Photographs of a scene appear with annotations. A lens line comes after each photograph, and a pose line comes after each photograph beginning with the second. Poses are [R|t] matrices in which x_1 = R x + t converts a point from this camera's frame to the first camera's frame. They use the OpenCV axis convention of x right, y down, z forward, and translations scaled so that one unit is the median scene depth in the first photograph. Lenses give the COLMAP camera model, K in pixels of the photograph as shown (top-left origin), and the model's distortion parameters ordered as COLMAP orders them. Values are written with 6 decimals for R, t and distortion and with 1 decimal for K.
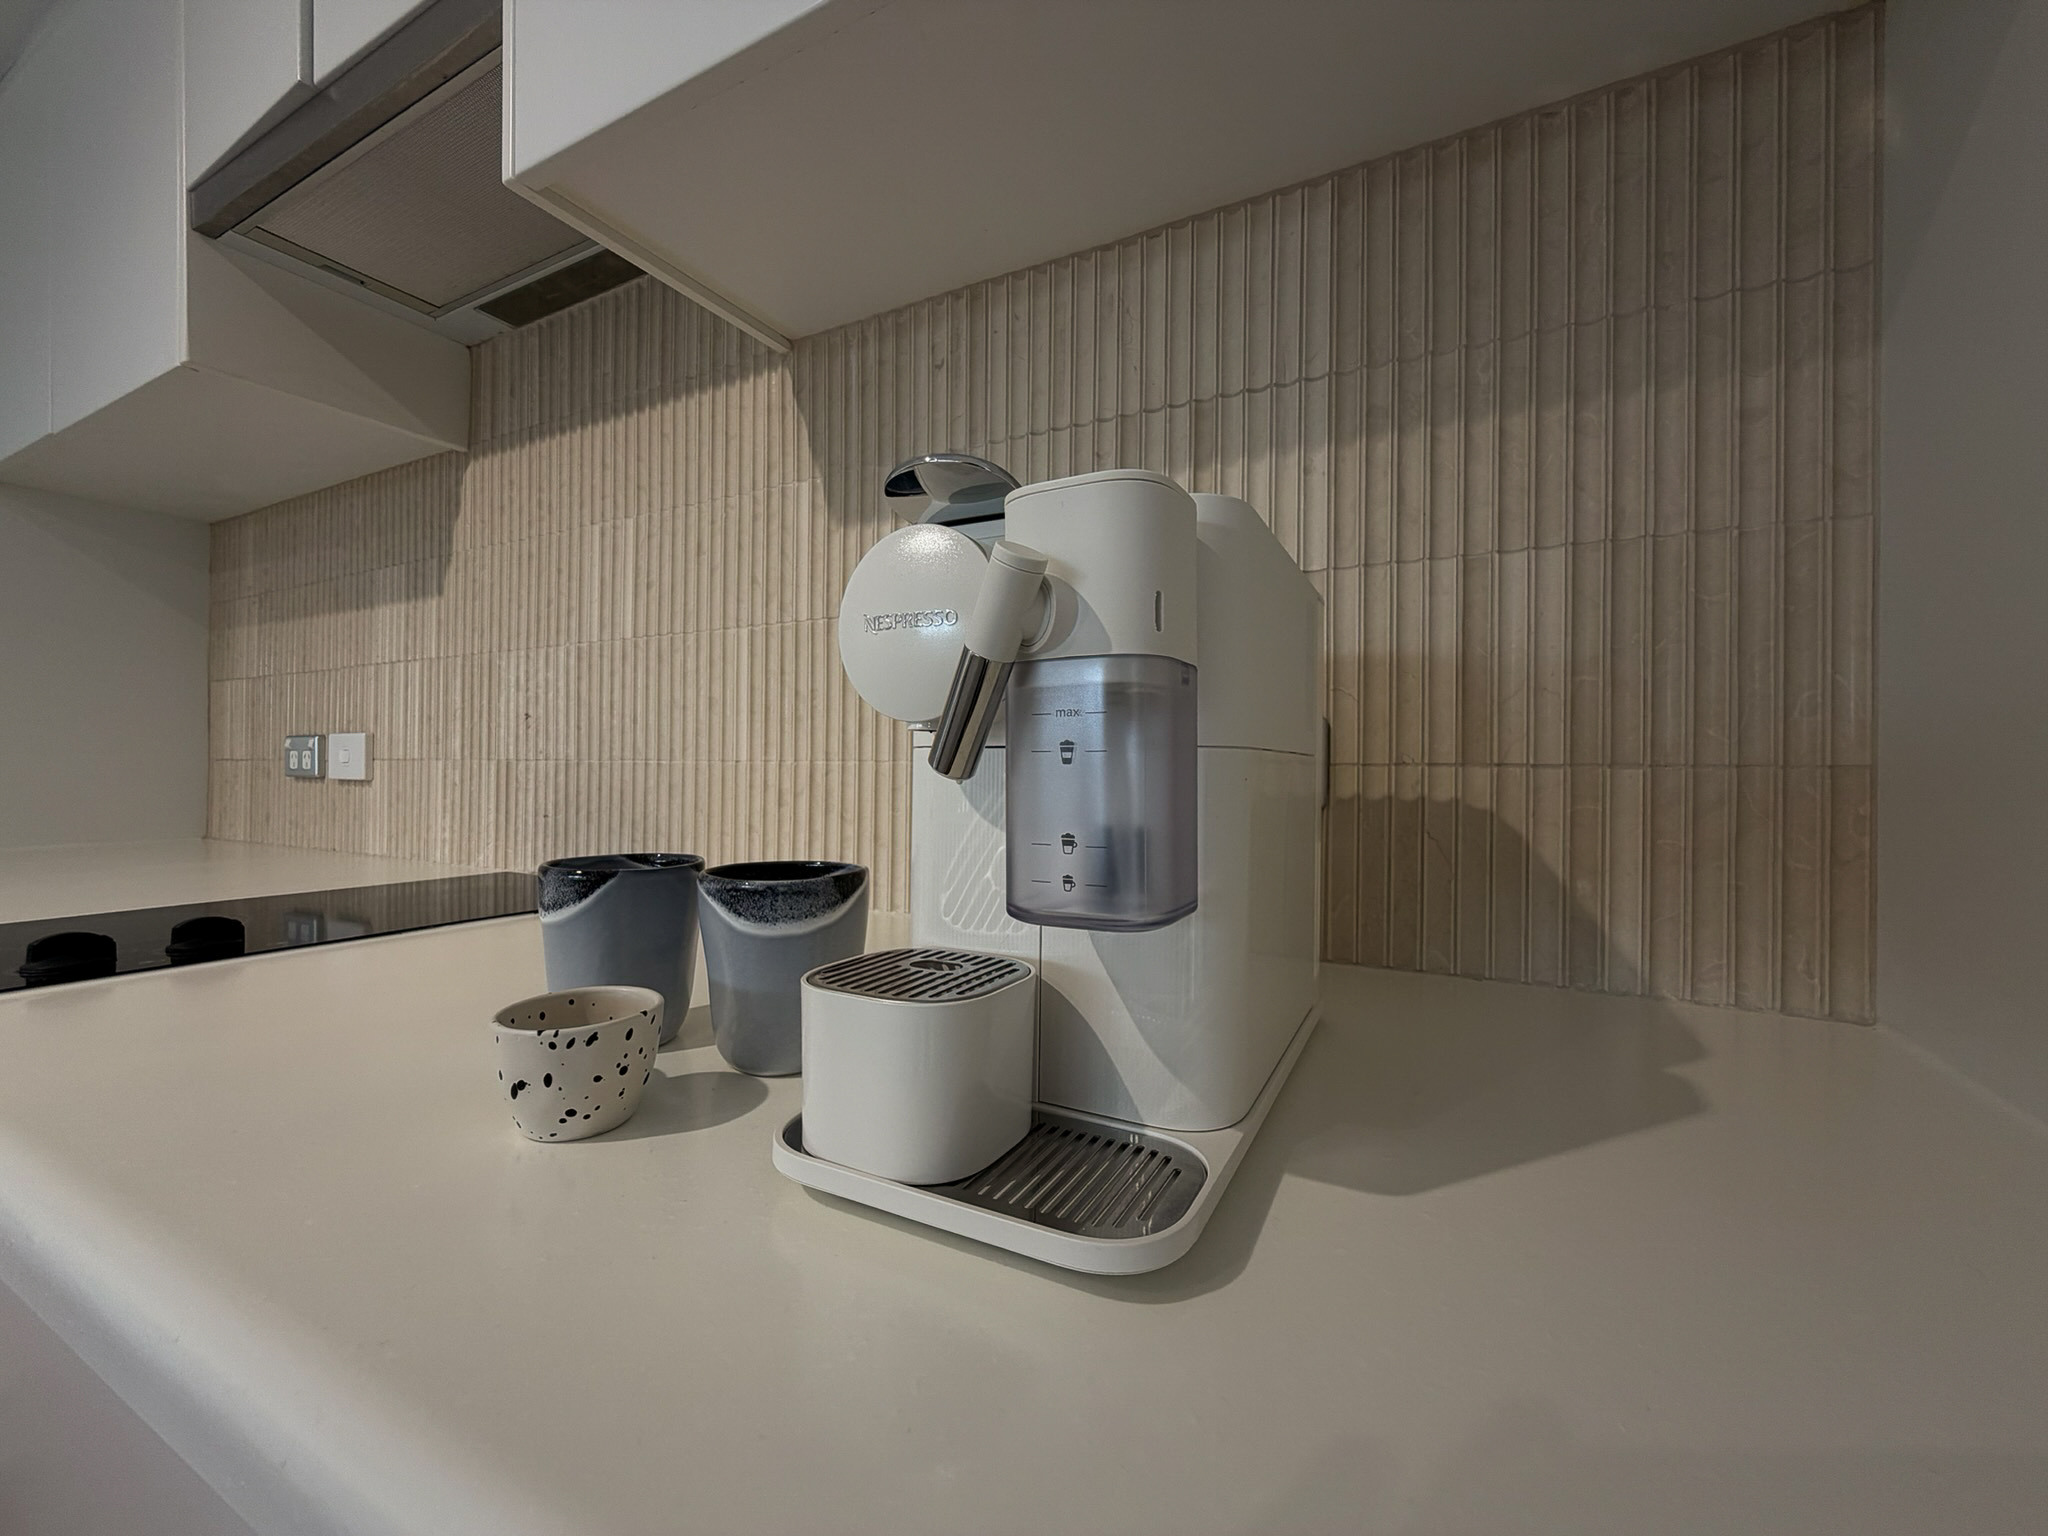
lens RADIAL K [[818.2, 0, 1026.2], [0, 818.2, 767.7], [0, 0, 1]] dist [-0.001447, 0.000561]
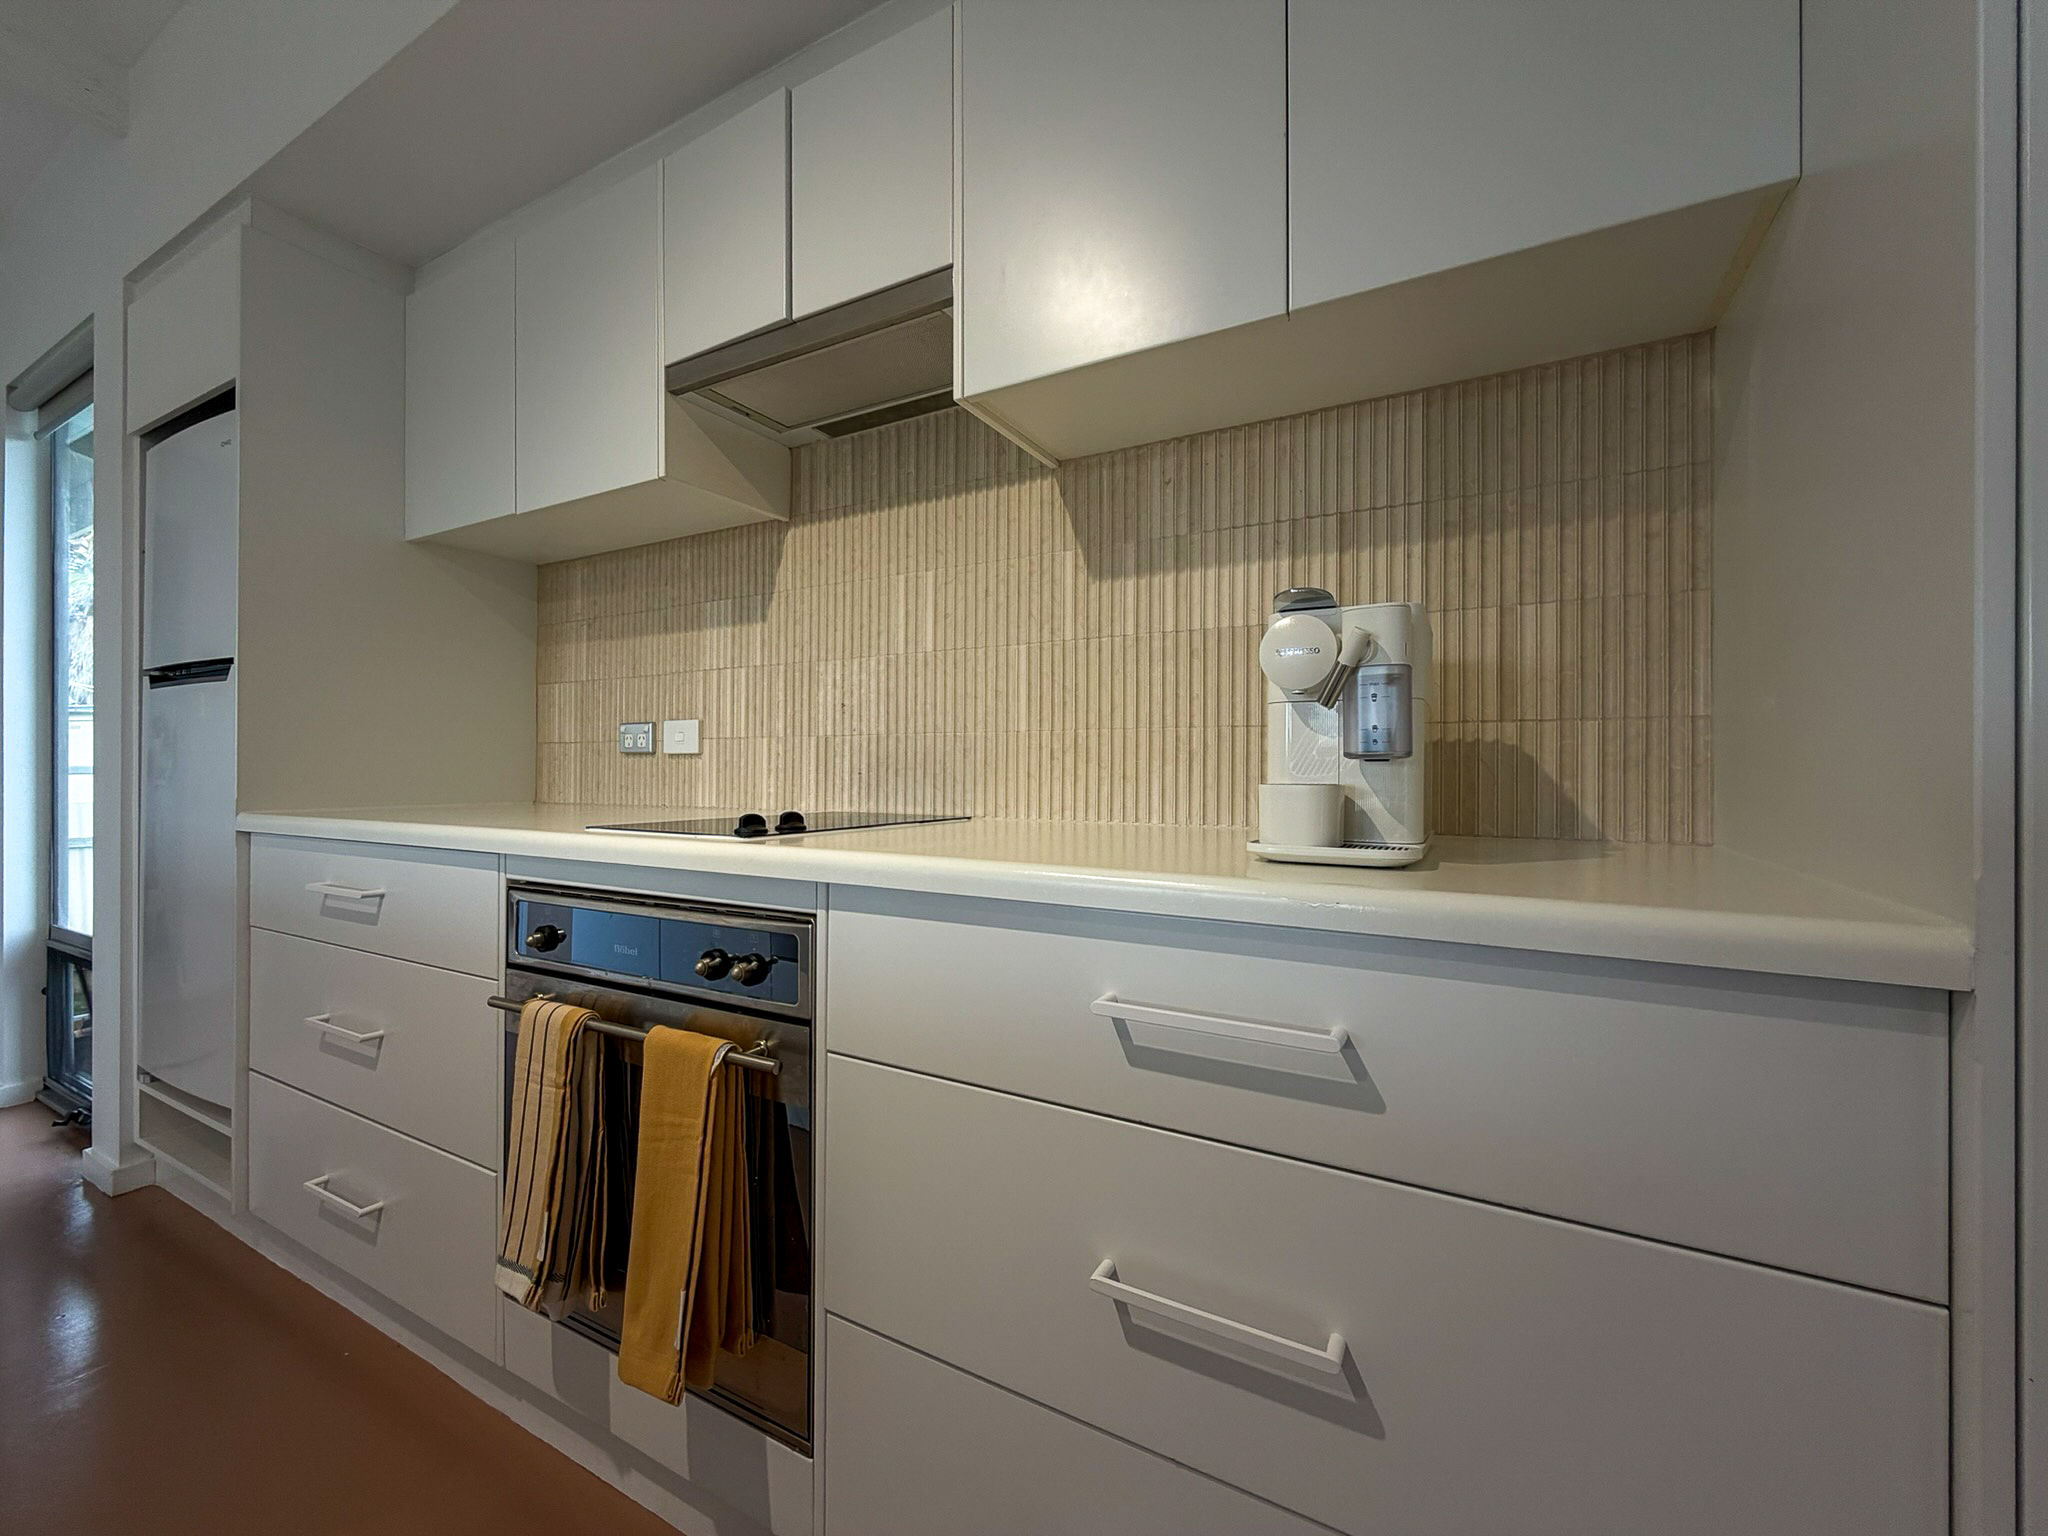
lens RADIAL K [[818.2, 0, 1026.3], [0, 818.2, 766.6], [0, 0, 1]] dist [-0.001447, 0.000561]
pose [[0.999688, -0.004308, -0.024595, -0.352580], [0.004209, 0.999983, -0.004091, 0.074914], [0.024612, 0.003986, 0.999689, -0.624708]]
